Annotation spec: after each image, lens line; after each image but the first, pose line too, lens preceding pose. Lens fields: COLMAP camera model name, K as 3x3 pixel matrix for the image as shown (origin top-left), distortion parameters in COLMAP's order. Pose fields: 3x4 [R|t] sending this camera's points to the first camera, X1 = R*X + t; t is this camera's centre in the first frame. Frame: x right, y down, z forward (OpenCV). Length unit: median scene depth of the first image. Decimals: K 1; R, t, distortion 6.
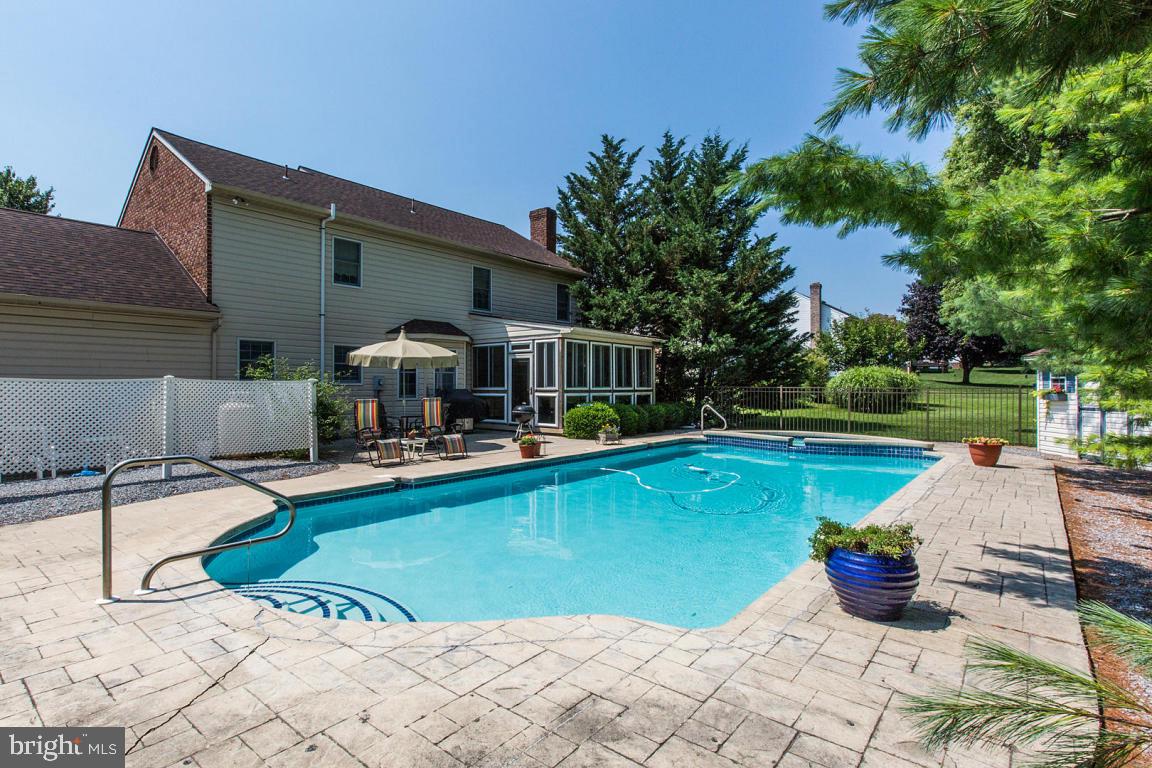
lens RADIAL K [[572.6, 0, 526.7], [0, 572.6, 382.3], [0, 0, 1]] dist [-0.006621, -0.001965]
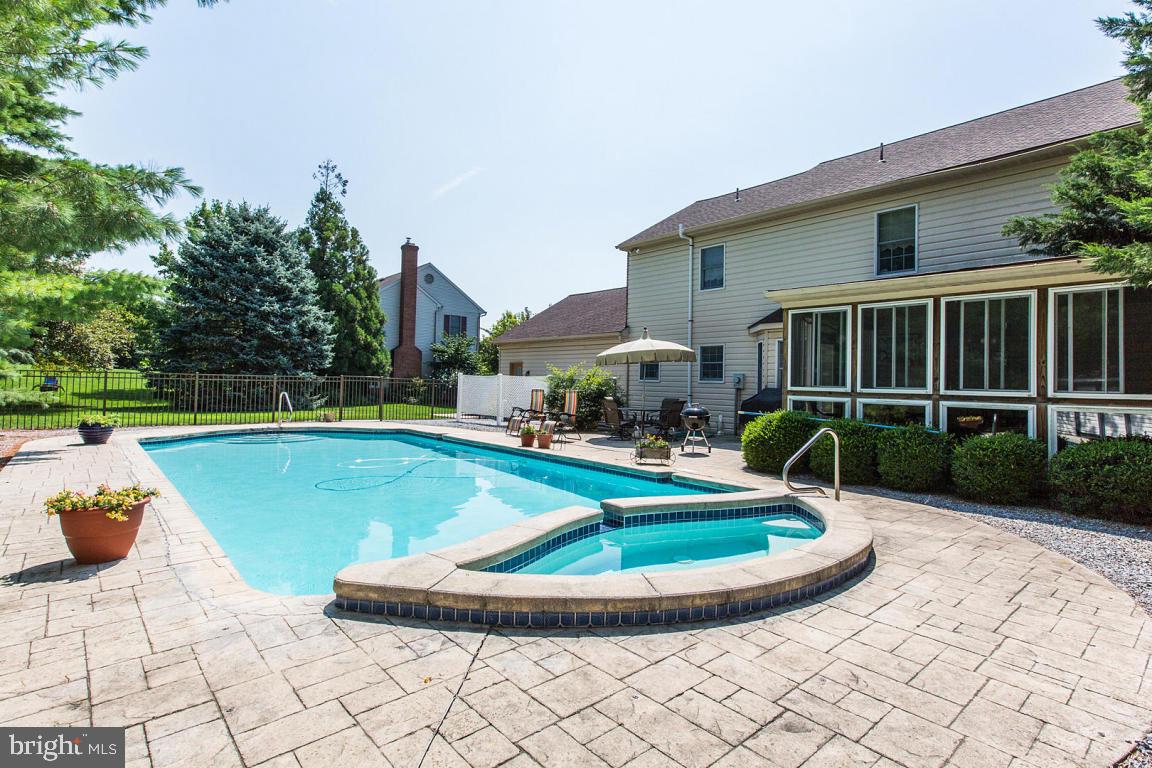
lens RADIAL K [[582.4, 0, 573.8], [0, 582.4, 353.6], [0, 0, 1]] dist [-0.002464, 0.000281]
pose [[-0.138786, -0.049009, -0.989109, 0.646498], [-0.008945, 0.998796, -0.048234, 0.004929], [0.990282, 0.002153, -0.139057, 0.726639]]
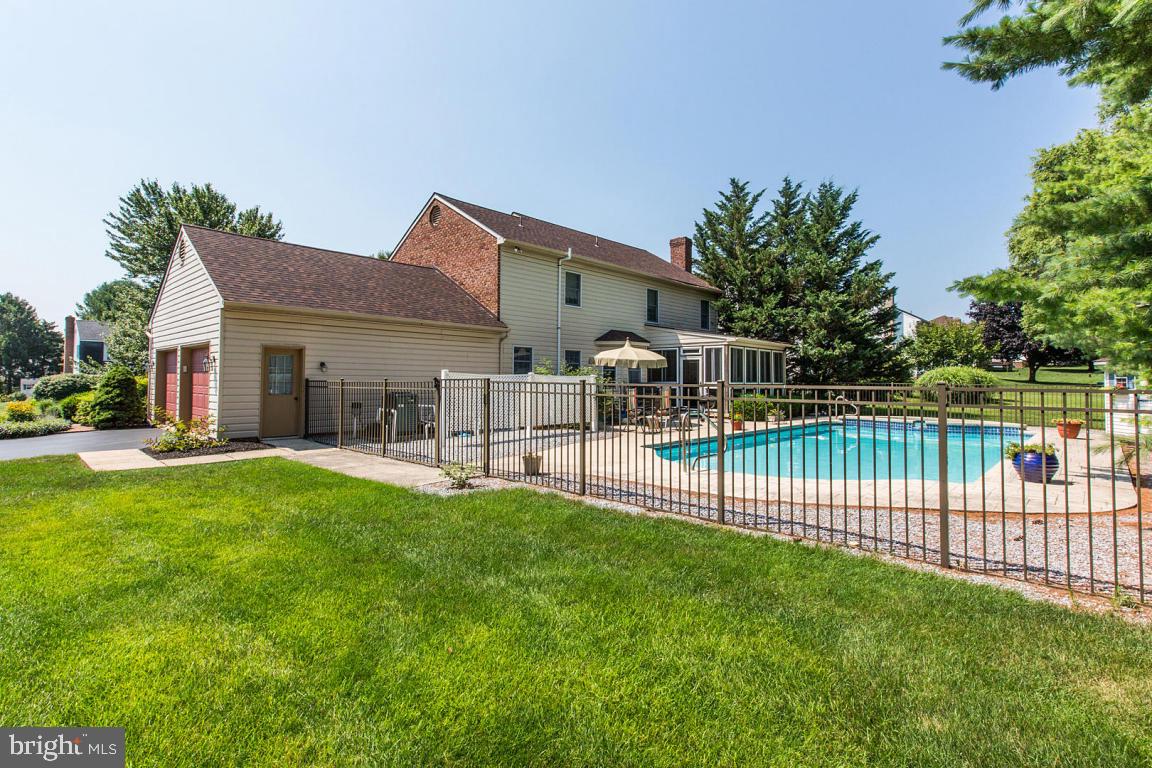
lens RADIAL K [[539.6, 0, 571.7], [0, 539.6, 362.3], [0, 0, 1]] dist [0.001911, -0.000066]
pose [[0.999019, 0.006321, -0.043836, -0.208716], [-0.007539, 0.999589, -0.027658, 0.000321], [0.043643, 0.027961, 0.998656, -0.226577]]
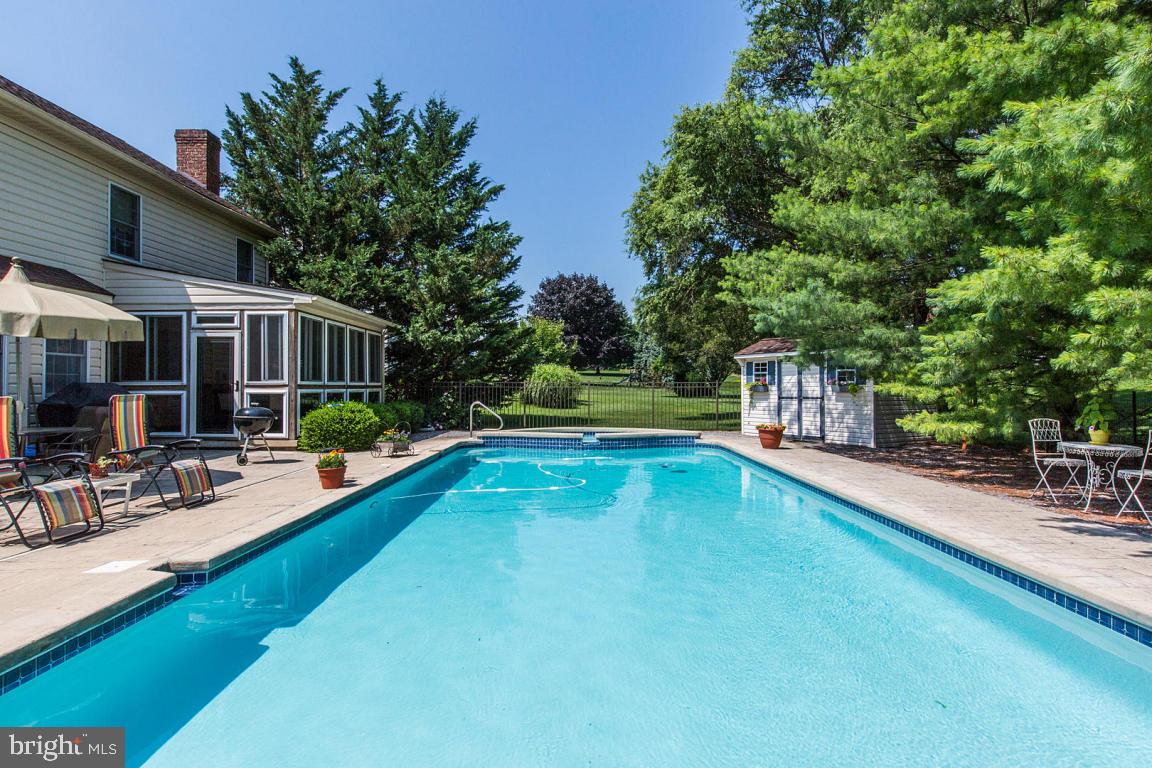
lens RADIAL K [[589.1, 0, 576.0], [0, 589.1, 384.0], [0, 0, 1]] dist [-0.000351, 0.000565]
pose [[0.755284, 0.000817, 0.655397, -0.128808], [-0.002318, 0.999996, 0.001424, 0.009471], [-0.655393, -0.002595, 0.755283, 0.194836]]
